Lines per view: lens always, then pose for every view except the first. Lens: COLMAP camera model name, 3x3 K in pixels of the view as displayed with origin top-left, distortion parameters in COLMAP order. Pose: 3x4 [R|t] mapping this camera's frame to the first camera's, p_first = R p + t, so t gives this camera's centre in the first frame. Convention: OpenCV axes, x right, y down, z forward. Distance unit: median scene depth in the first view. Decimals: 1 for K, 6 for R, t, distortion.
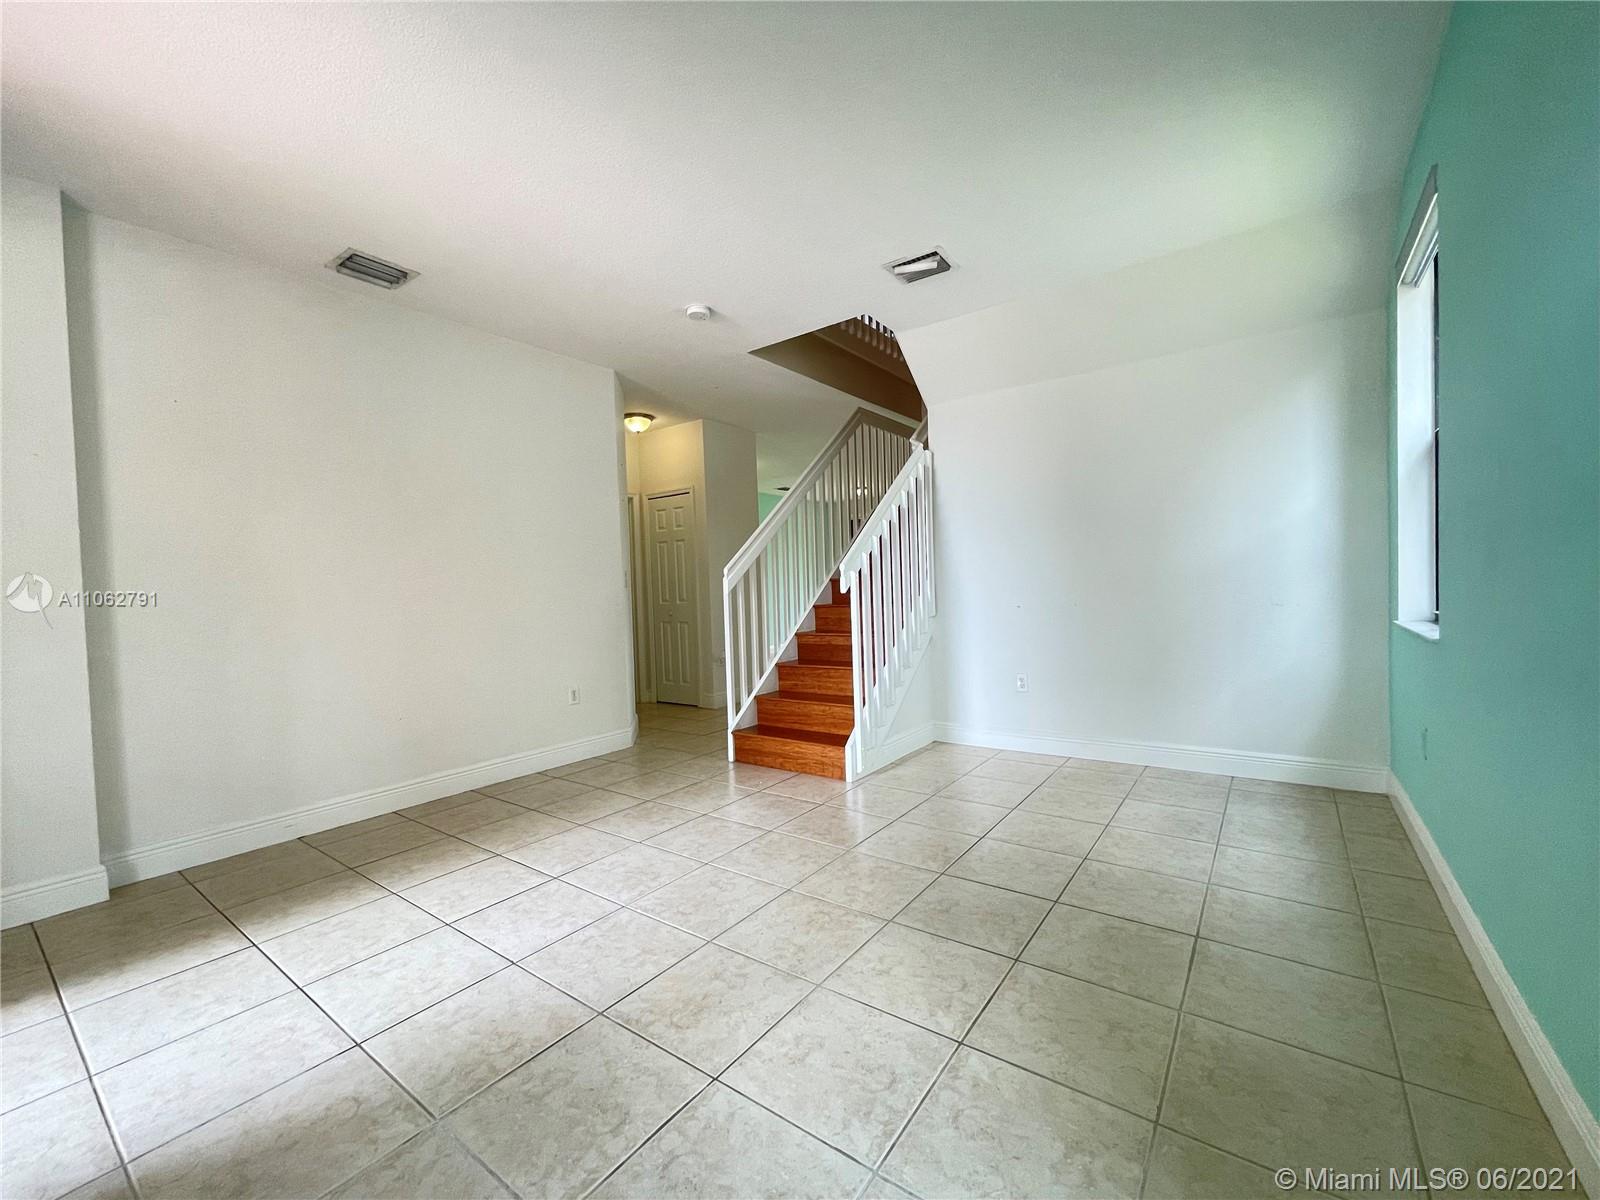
lens RADIAL K [[649.2, 0, 795.6], [0, 649.2, 597.2], [0, 0, 1]] dist [-0.000456, 0.001632]
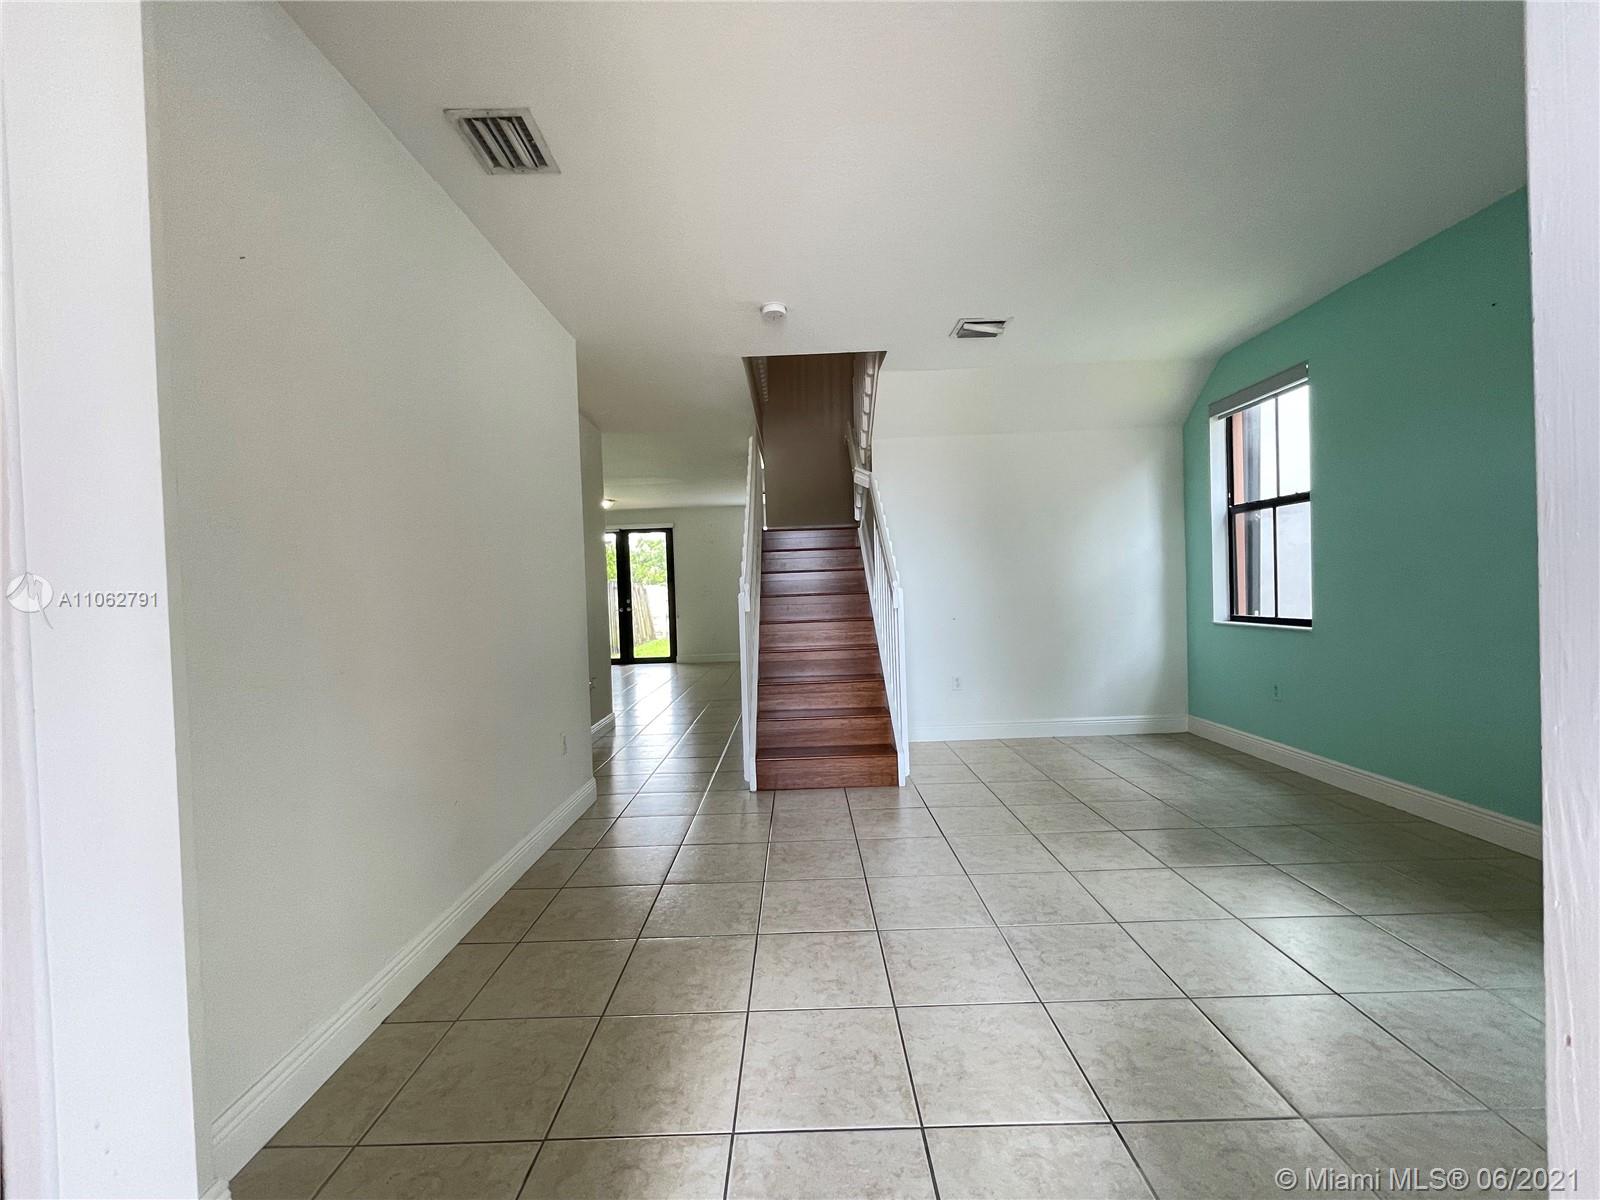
lens RADIAL K [[649.2, 0, 803.3], [0, 649.2, 597.9], [0, 0, 1]] dist [-0.000456, 0.001632]
pose [[0.806008, 0.000257, 0.591905, -0.881686], [0.014932, 0.999673, -0.020767, -0.006043], [-0.591716, 0.025577, 0.805740, 0.298637]]
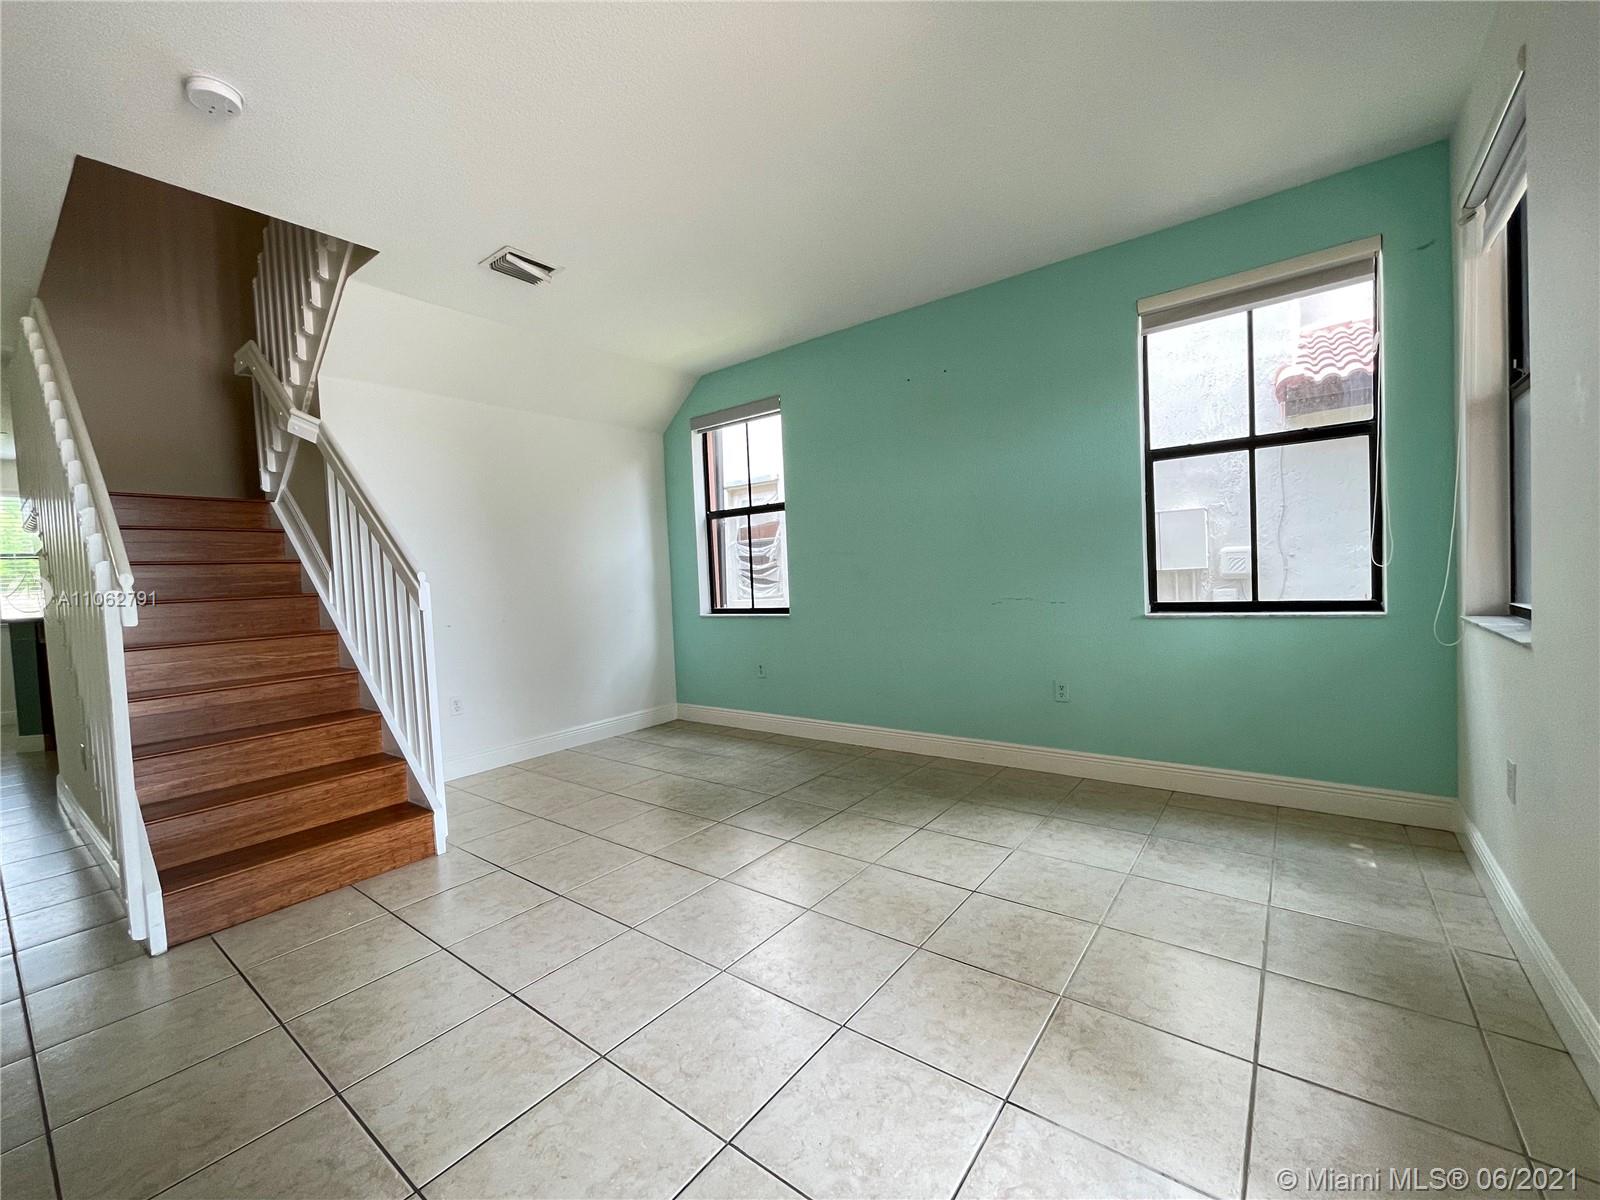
lens RADIAL K [[649.2, 0, 791.3], [0, 649.2, 599.9], [0, 0, 1]] dist [-0.000456, 0.001632]
pose [[0.033373, -0.002001, 0.999441, -0.882812], [0.059688, 0.998217, 0.000006, 0.008186], [-0.997659, 0.059655, 0.033433, 0.698361]]
